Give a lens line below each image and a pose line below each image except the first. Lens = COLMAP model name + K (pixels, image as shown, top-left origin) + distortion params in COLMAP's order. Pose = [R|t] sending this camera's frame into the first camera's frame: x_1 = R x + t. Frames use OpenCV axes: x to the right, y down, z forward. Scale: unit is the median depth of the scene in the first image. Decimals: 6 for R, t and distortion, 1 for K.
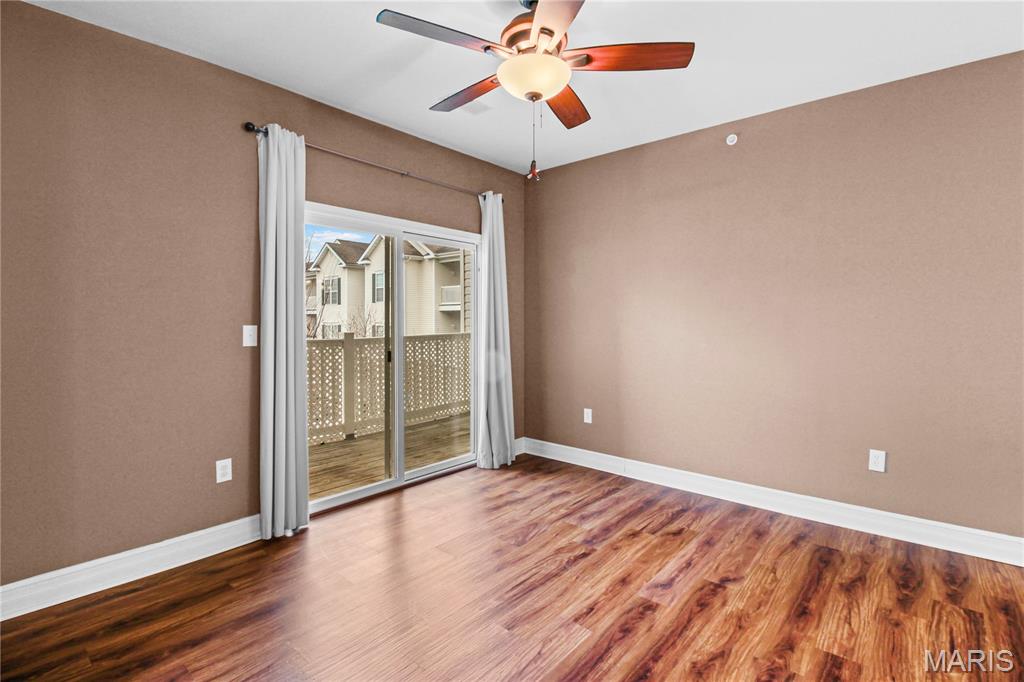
lens RADIAL K [[492.5, 0, 509.7], [0, 492.5, 330.9], [0, 0, 1]] dist [-0.001197, 0.000026]
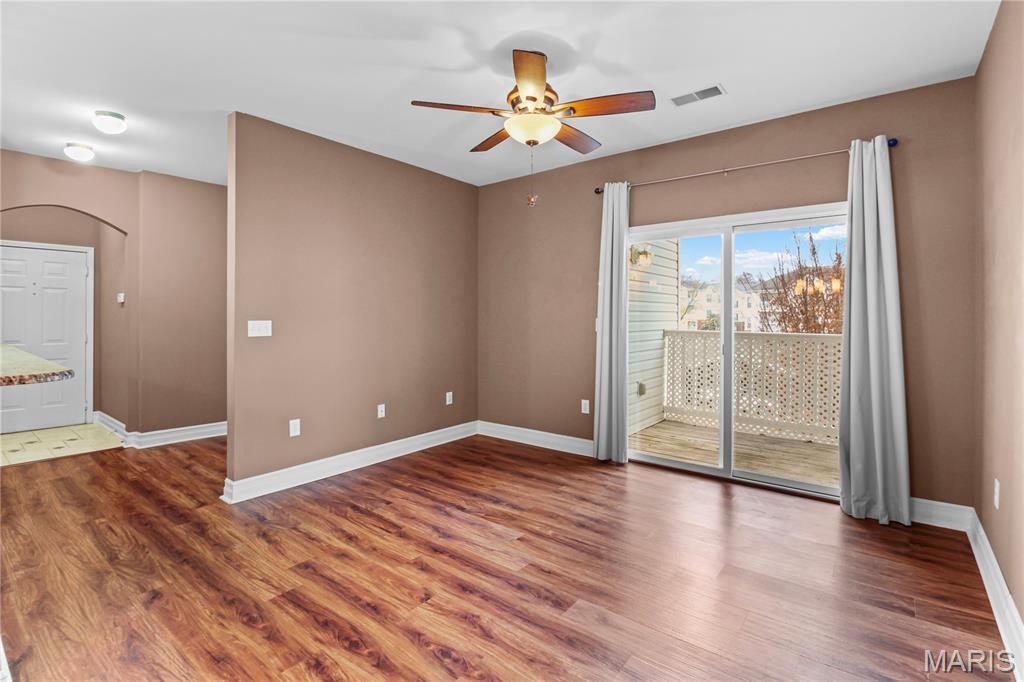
lens RADIAL K [[476.8, 0, 509.9], [0, 476.8, 315.8], [0, 0, 1]] dist [-0.001463, -0.012007]
pose [[0.025551, -0.004264, -0.999664, 1.122230], [-0.024819, 0.999680, -0.004898, -0.004294], [0.999365, 0.024936, 0.025437, 0.790273]]
